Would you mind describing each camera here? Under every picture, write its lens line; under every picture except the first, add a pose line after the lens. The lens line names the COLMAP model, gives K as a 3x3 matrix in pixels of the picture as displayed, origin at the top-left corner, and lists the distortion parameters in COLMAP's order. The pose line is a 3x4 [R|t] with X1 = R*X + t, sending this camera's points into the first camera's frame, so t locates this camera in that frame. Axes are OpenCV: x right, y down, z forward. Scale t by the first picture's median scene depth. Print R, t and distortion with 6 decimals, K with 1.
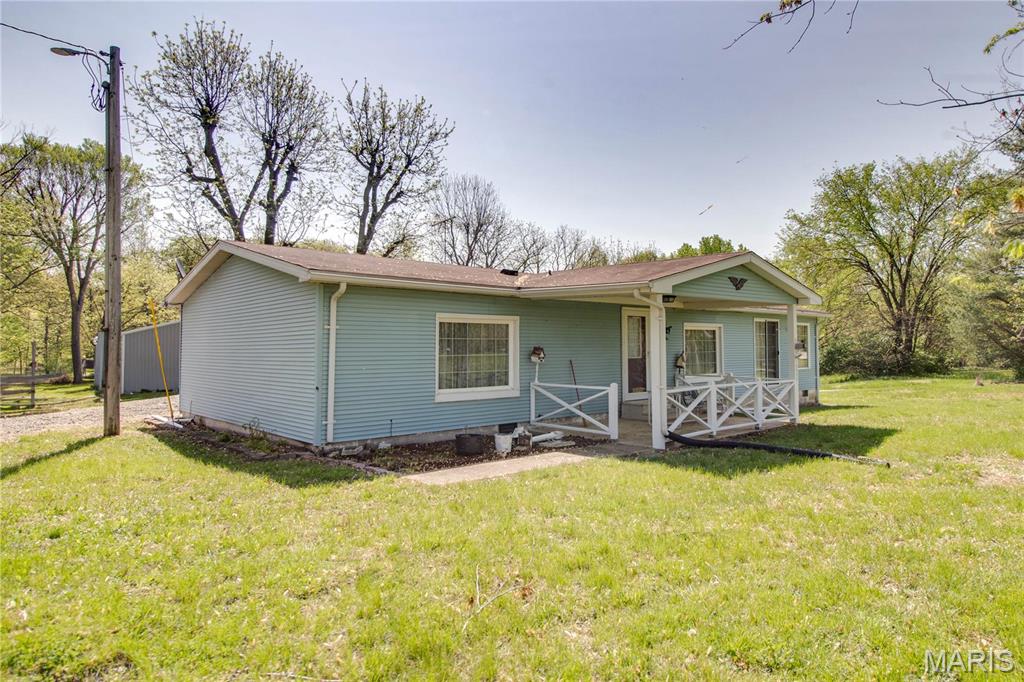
lens RADIAL K [[635.1, 0, 510.9], [0, 635.1, 335.6], [0, 0, 1]] dist [-0.000244, 0.007261]
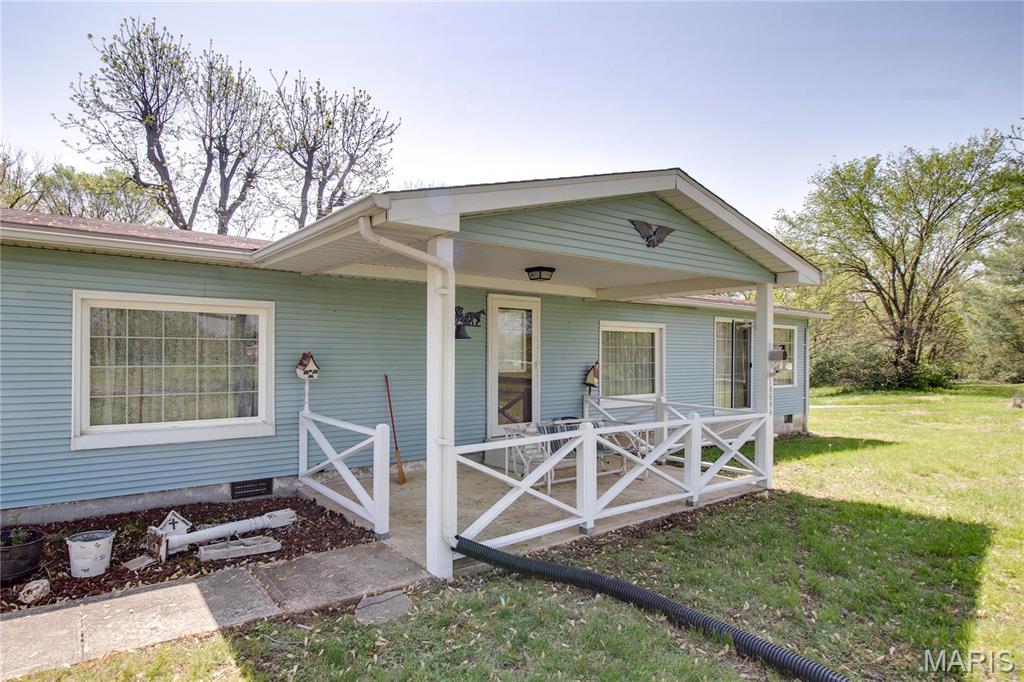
lens RADIAL K [[555.6, 0, 436.1], [0, 555.6, 365.9], [0, 0, 1]] dist [-0.003050, -0.008255]
pose [[0.990462, 0.010801, -0.137361, 0.088466], [-0.005729, 0.999289, 0.037265, 0.003585], [0.137666, -0.036122, 0.989820, 0.187192]]
